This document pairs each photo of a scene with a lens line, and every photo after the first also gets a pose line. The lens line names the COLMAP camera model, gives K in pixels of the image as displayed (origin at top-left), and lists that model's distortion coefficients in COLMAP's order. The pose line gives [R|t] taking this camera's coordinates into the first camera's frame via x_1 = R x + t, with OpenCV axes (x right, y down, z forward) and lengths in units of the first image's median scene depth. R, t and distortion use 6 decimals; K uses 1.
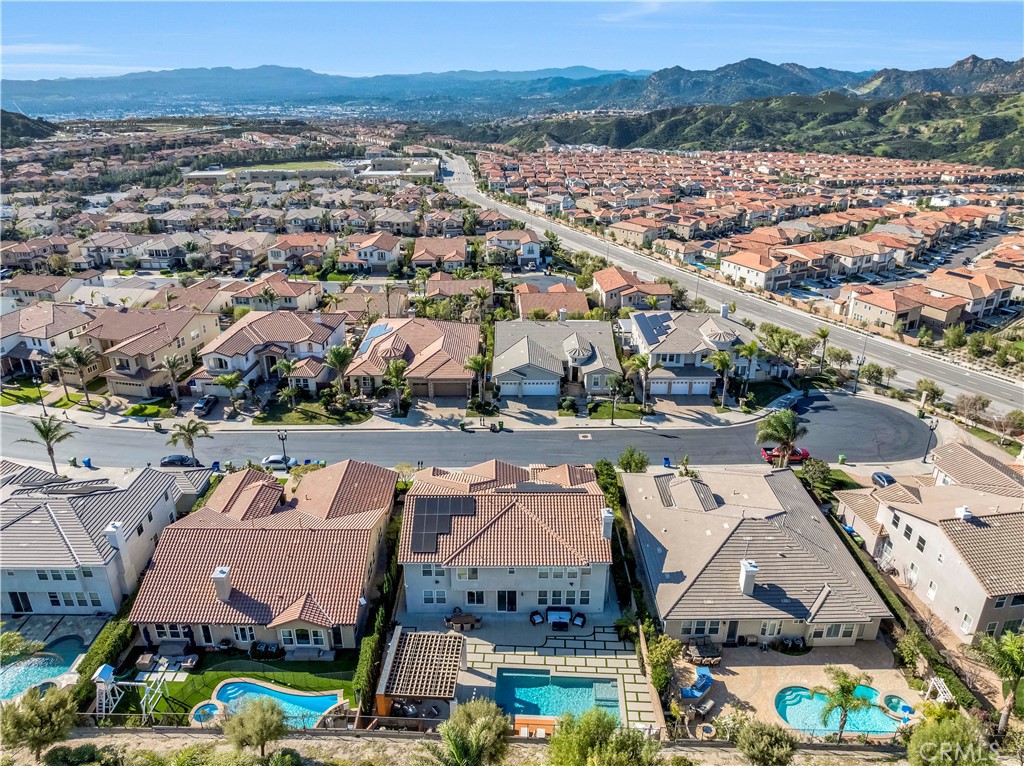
lens RADIAL K [[721.2, 0, 512.0], [0, 721.2, 383.0], [0, 0, 1]] dist [-0.045405, 0.012747]
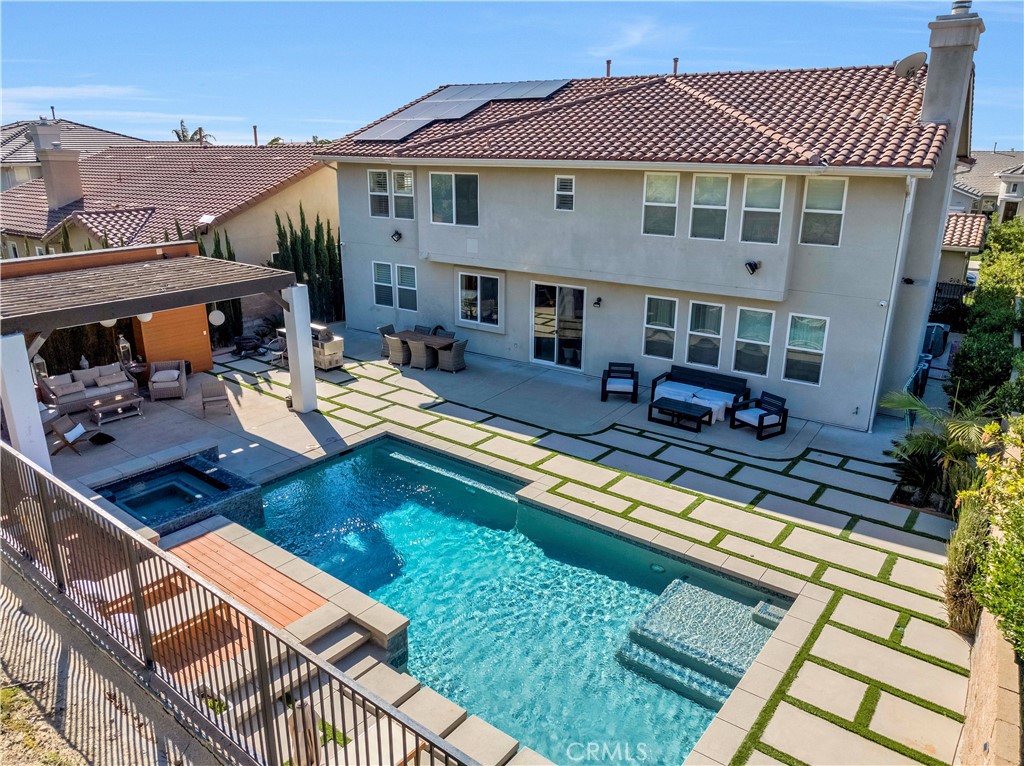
lens RADIAL K [[721.2, 0, 512.0], [0, 721.2, 383.0], [0, 0, 1]] dist [-0.045405, 0.012747]
pose [[0.821439, 0.180594, -0.540947, 0.094268], [-0.232692, 0.972124, -0.028805, 0.204090], [0.520666, 0.149535, 0.840563, 0.425759]]
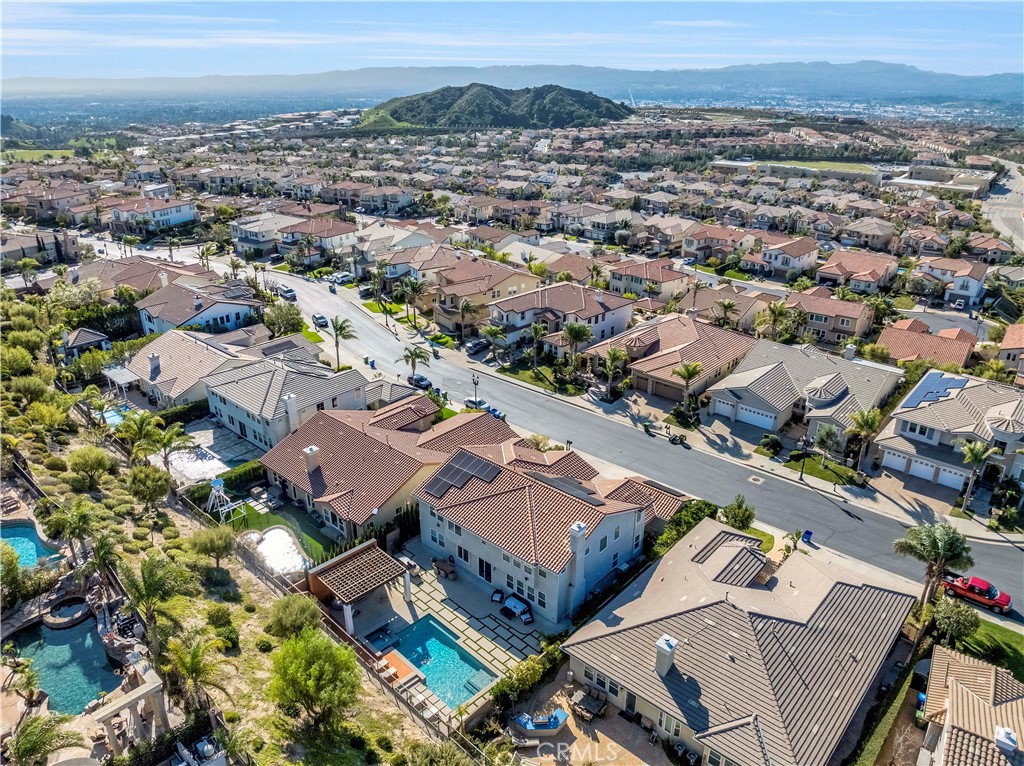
lens RADIAL K [[721.2, 0, 512.0], [0, 721.2, 383.0], [0, 0, 1]] dist [-0.045405, 0.012747]
pose [[0.742181, 0.267402, -0.614543, 0.354337], [-0.263189, 0.959581, 0.099683, -0.044123], [0.616359, 0.087758, 0.782560, 0.105164]]
